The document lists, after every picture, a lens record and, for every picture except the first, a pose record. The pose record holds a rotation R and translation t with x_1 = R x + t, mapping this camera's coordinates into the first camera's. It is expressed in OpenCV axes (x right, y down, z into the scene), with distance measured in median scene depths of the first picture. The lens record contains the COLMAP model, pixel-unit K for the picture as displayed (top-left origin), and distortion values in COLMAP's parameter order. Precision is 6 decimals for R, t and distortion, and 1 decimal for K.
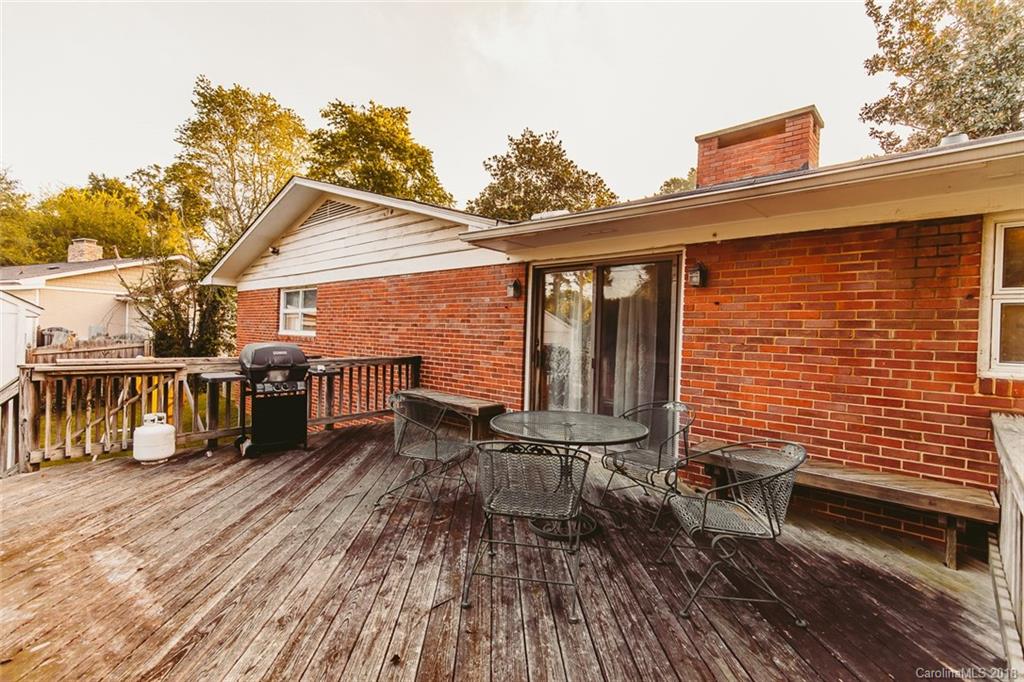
lens RADIAL K [[460.3, 0, 512.0], [0, 460.3, 341.0], [0, 0, 1]] dist [0.002872, 0.000167]
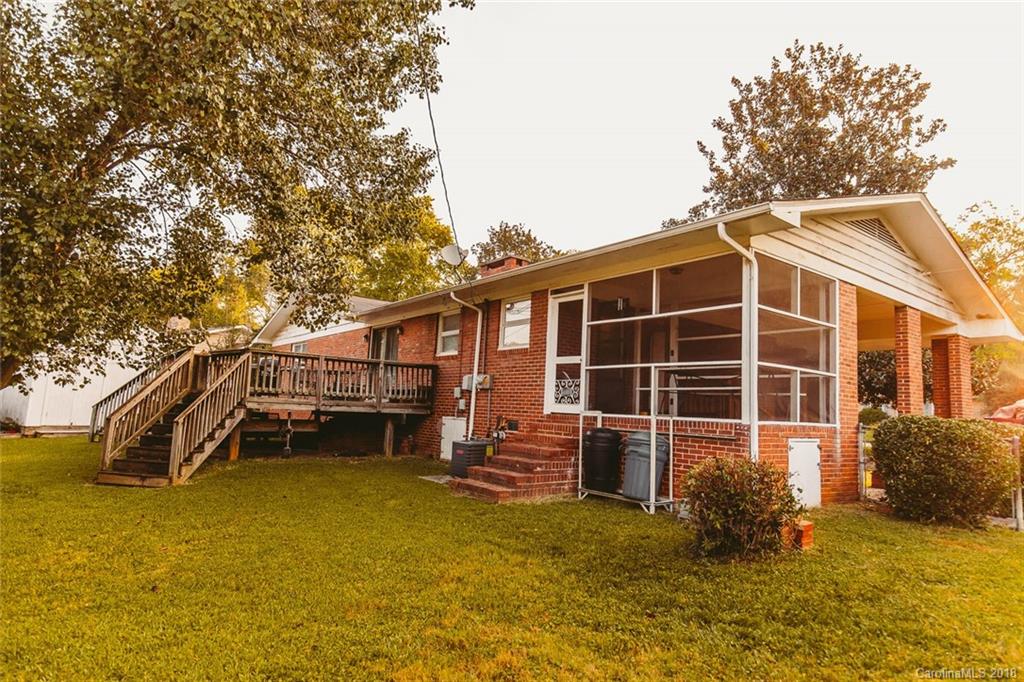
lens RADIAL K [[567.7, 0, 512.0], [0, 567.7, 341.0], [0, 0, 1]] dist [-0.000426, 0.000001]
pose [[0.984750, -0.006795, -0.173843, 0.446492], [-0.018725, 0.989293, -0.144739, 0.111010], [0.172965, 0.145787, 0.974079, -0.613593]]
